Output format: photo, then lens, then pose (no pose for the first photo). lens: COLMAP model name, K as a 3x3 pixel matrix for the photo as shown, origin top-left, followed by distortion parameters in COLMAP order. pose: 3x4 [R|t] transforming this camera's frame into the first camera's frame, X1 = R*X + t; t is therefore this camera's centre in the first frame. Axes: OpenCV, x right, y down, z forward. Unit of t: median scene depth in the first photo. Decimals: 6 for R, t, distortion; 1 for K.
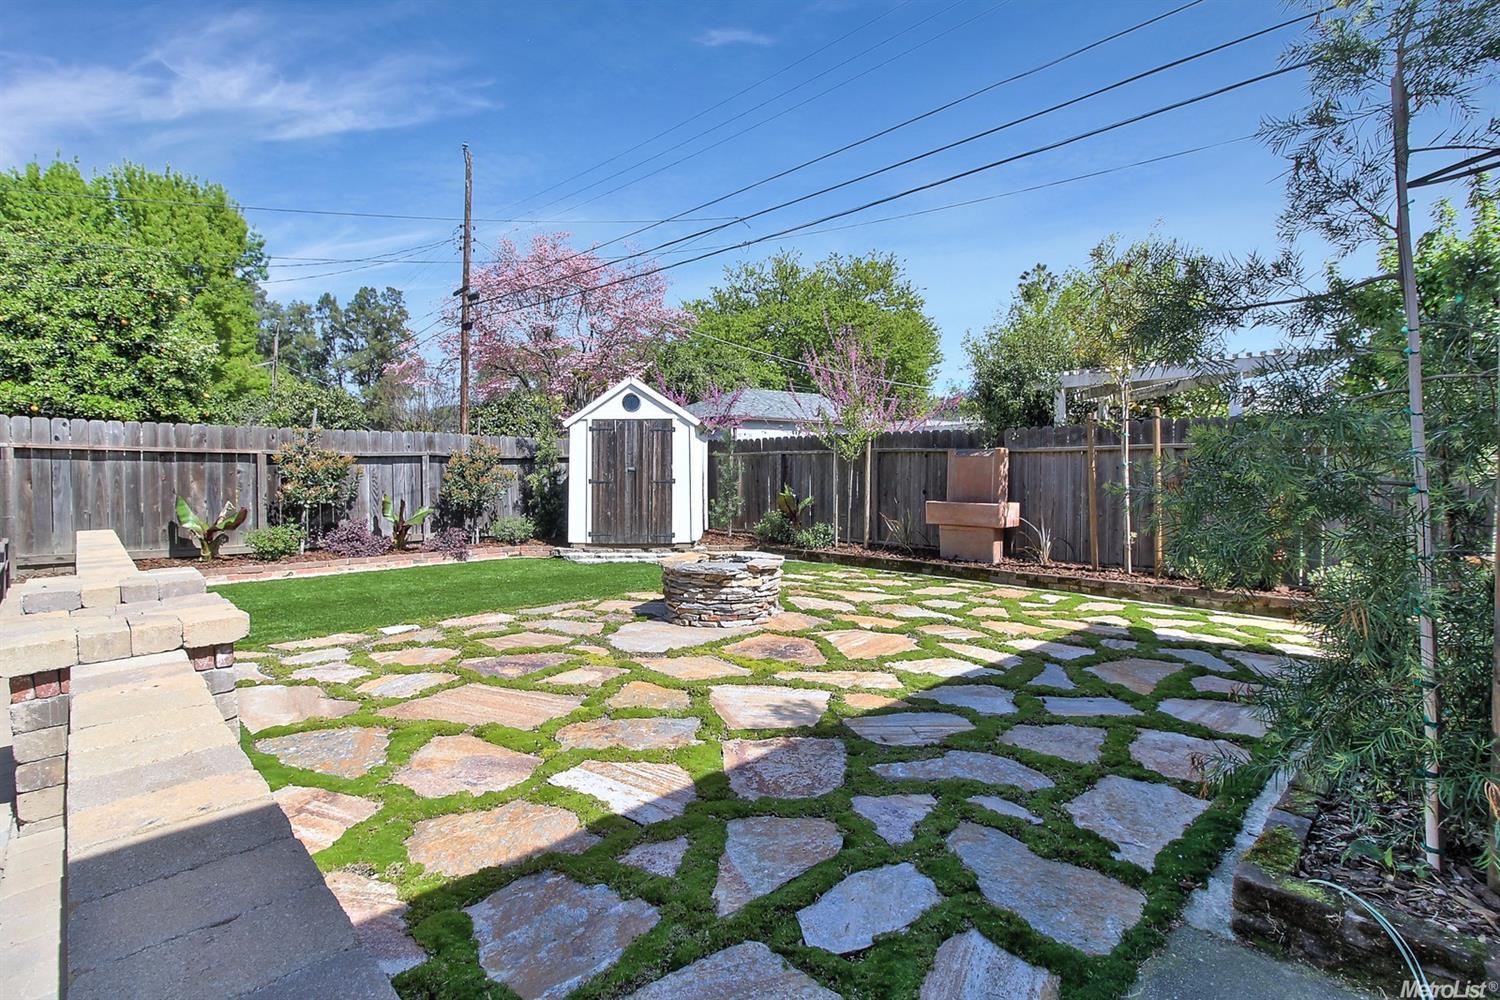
lens RADIAL K [[687.0, 0, 747.1], [0, 687.0, 489.4], [0, 0, 1]] dist [0.022037, -0.016025]
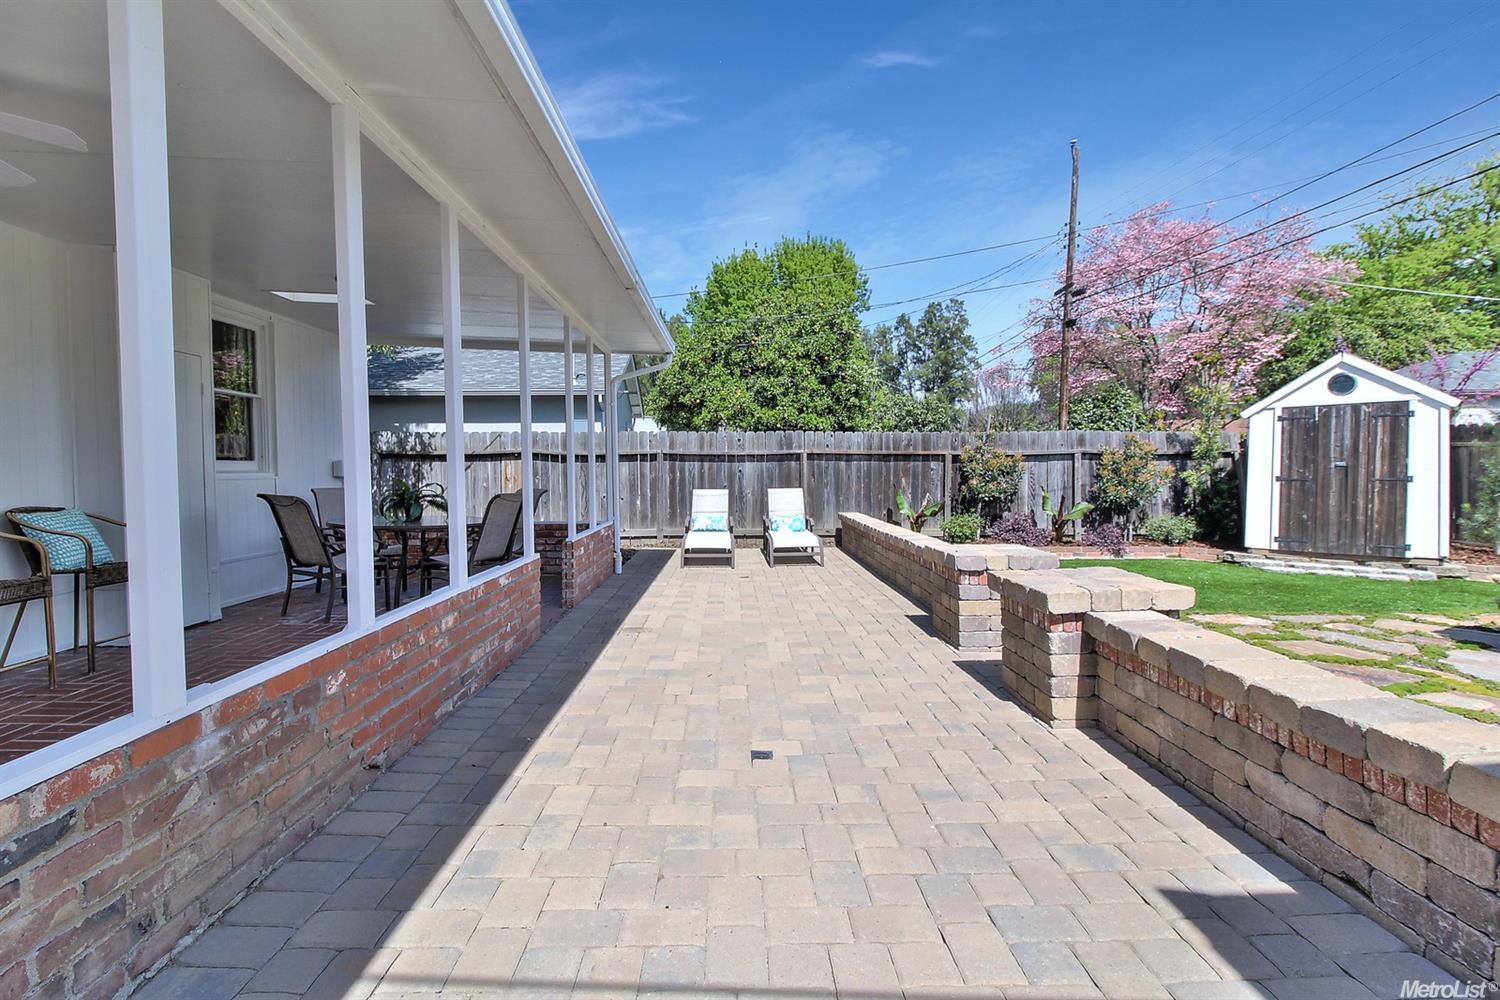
lens RADIAL K [[687.0, 0, 747.1], [0, 687.0, 489.4], [0, 0, 1]] dist [0.022037, -0.016025]
pose [[0.733429, 0.016488, -0.679566, -0.125309], [-0.013827, 0.999861, 0.009336, 0.002825], [0.679625, 0.002549, 0.733555, -0.101582]]
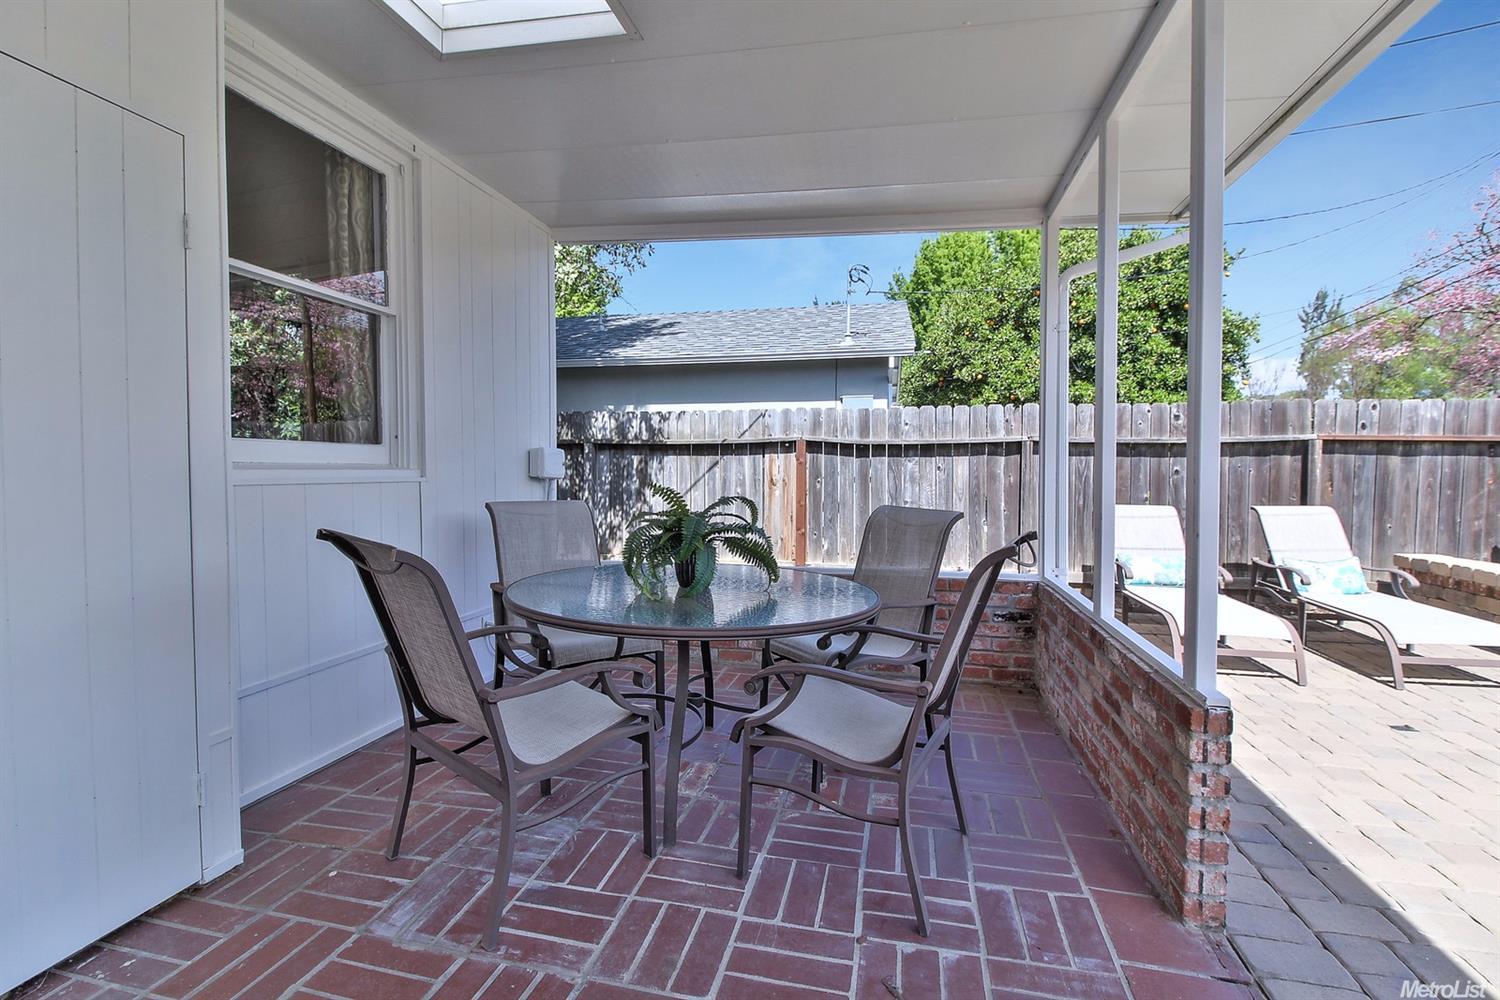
lens RADIAL K [[687.0, 0, 747.1], [0, 687.0, 489.4], [0, 0, 1]] dist [0.022037, -0.016025]
pose [[0.545328, 0.024630, -0.837861, -0.549831], [-0.024847, 0.999604, 0.013213, 0.000662], [0.837854, 0.013612, 0.545724, 0.028244]]
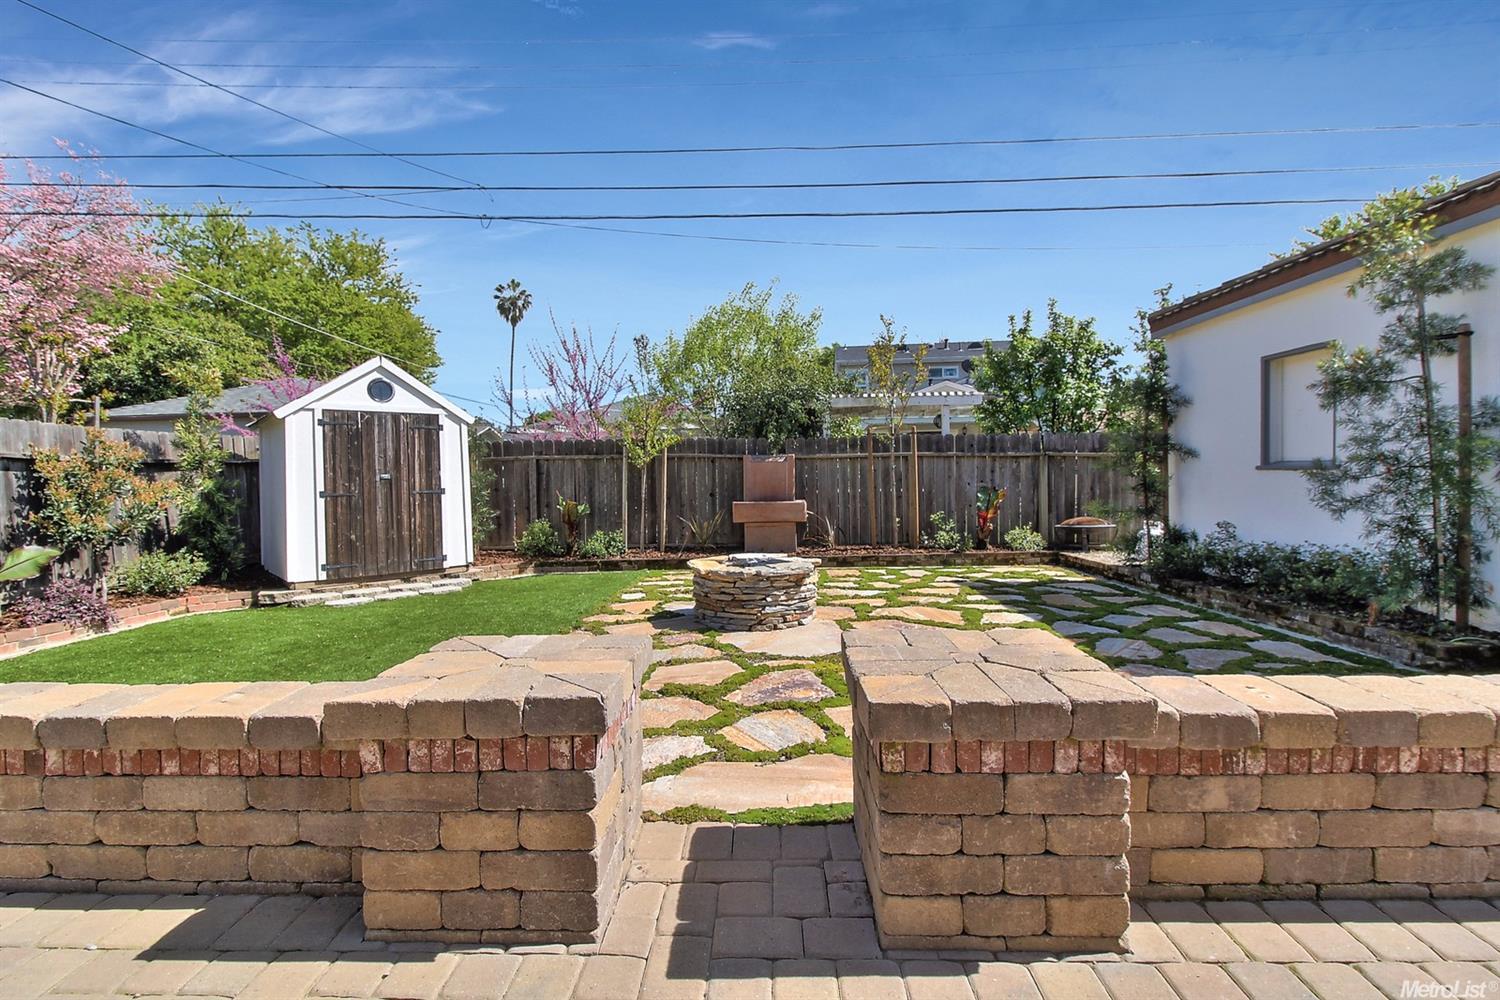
lens RADIAL K [[687.0, 0, 747.1], [0, 687.0, 489.4], [0, 0, 1]] dist [0.022037, -0.016025]
pose [[0.719098, -0.023698, 0.694504, -0.413113], [0.033866, 0.999426, -0.000962, -0.001312], [-0.694083, 0.024212, 0.719488, 0.164844]]
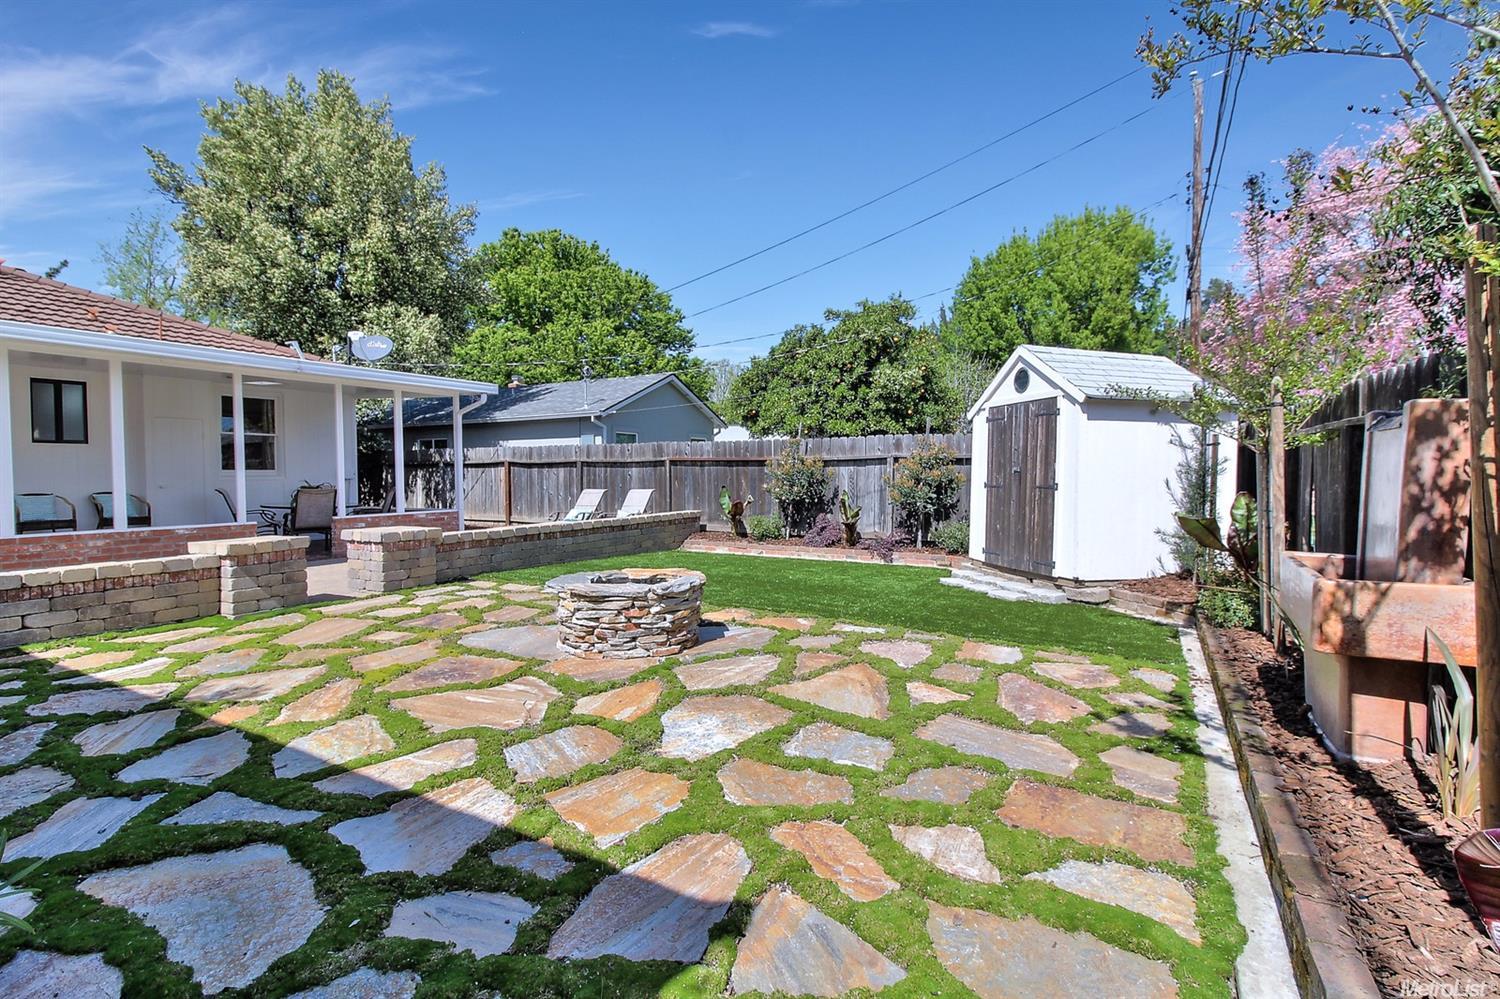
lens RADIAL K [[687.0, 0, 747.1], [0, 687.0, 488.9], [0, 0, 1]] dist [0.022037, -0.016025]
pose [[0.281331, 0.022405, -0.959349, 0.469621], [-0.020050, 0.999646, 0.017466, -0.015727], [0.959401, 0.014322, 0.281681, 0.505860]]
